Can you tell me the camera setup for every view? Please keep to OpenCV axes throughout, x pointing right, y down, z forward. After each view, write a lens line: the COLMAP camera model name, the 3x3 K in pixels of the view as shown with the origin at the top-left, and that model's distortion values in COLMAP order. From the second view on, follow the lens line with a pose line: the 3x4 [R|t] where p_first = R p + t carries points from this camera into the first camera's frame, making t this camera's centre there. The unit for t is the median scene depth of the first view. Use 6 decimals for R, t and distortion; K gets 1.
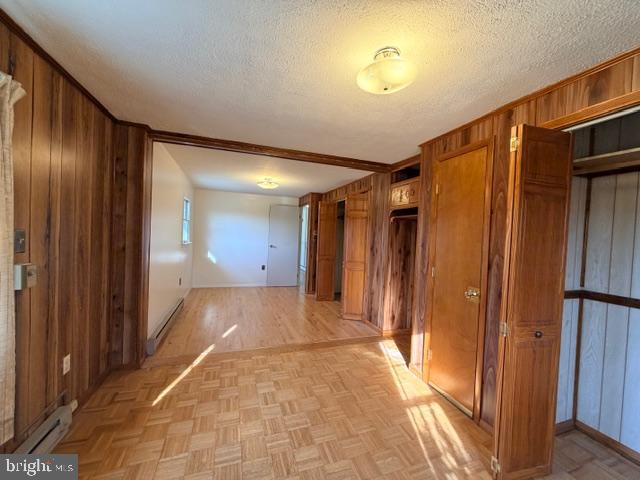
lens RADIAL K [[255.0, 0, 318.7], [0, 255.0, 239.8], [0, 0, 1]] dist [0.000178, 0.000027]
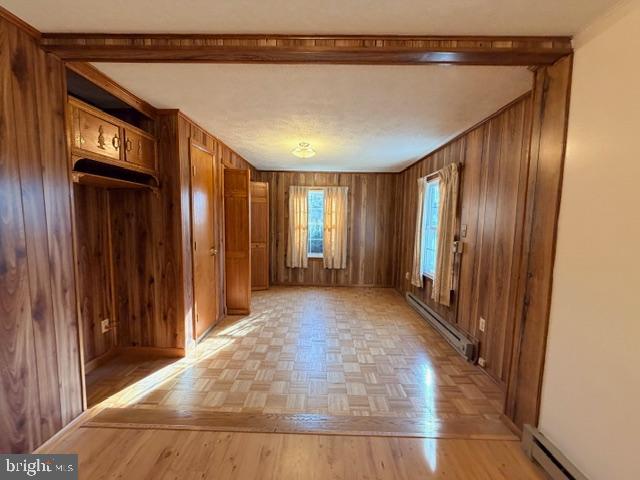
lens RADIAL K [[255.0, 0, 318.7], [0, 255.0, 239.8], [0, 0, 1]] dist [0.000178, 0.000027]
pose [[-0.938447, -0.087978, 0.334031, -0.354713], [-0.049249, 0.991220, 0.122708, -0.052861], [-0.341894, 0.098704, -0.934541, 1.540468]]
